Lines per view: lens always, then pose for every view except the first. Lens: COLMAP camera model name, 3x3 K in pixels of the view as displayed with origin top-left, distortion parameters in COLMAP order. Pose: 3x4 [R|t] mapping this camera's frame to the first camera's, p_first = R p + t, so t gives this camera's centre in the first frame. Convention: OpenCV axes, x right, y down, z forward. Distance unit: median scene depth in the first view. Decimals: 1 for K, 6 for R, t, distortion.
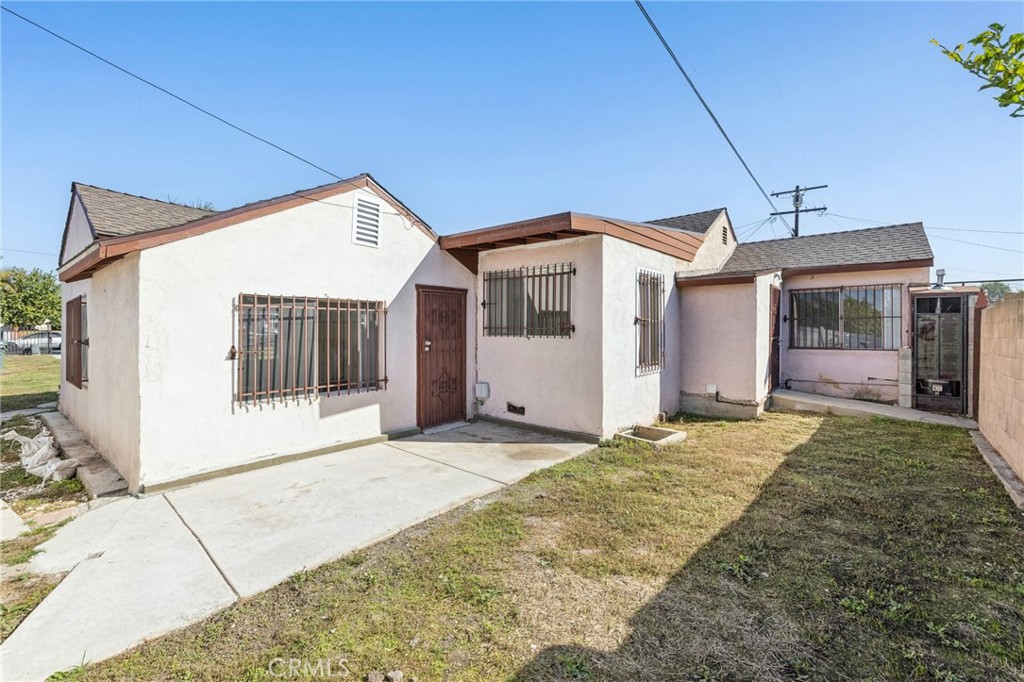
lens RADIAL K [[444.3, 0, 514.3], [0, 444.3, 330.5], [0, 0, 1]] dist [-0.005416, 0.000089]
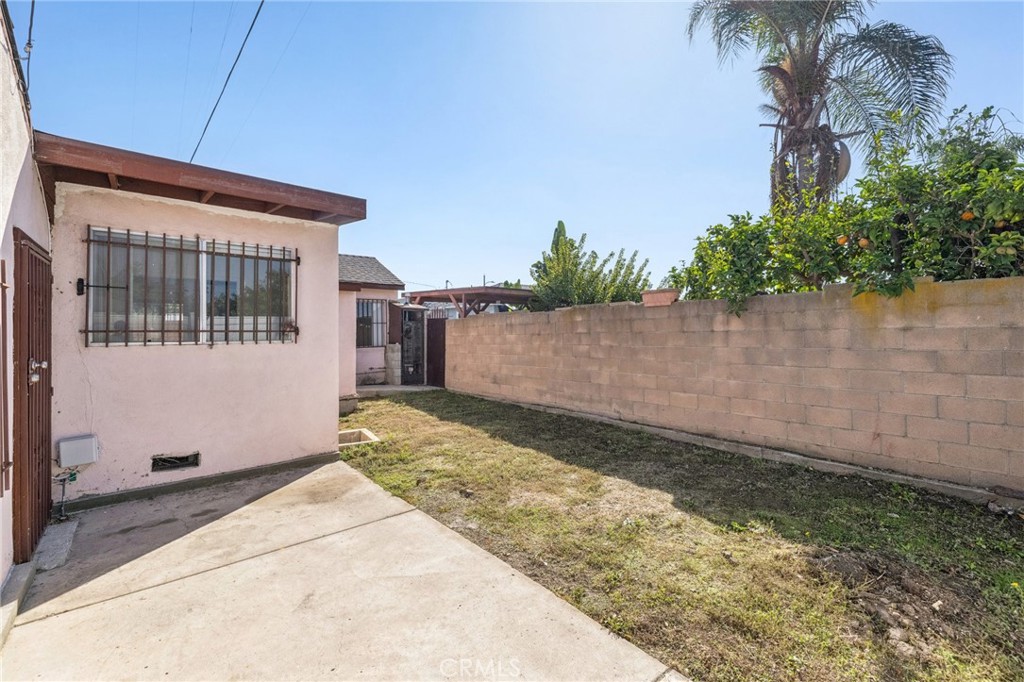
lens RADIAL K [[444.3, 0, 513.8], [0, 444.3, 334.0], [0, 0, 1]] dist [-0.005416, 0.000089]
pose [[0.116709, -0.008142, 0.993133, -0.578272], [0.012807, 0.999896, 0.006692, 0.000822], [-0.993084, 0.011939, 0.116801, 0.478077]]
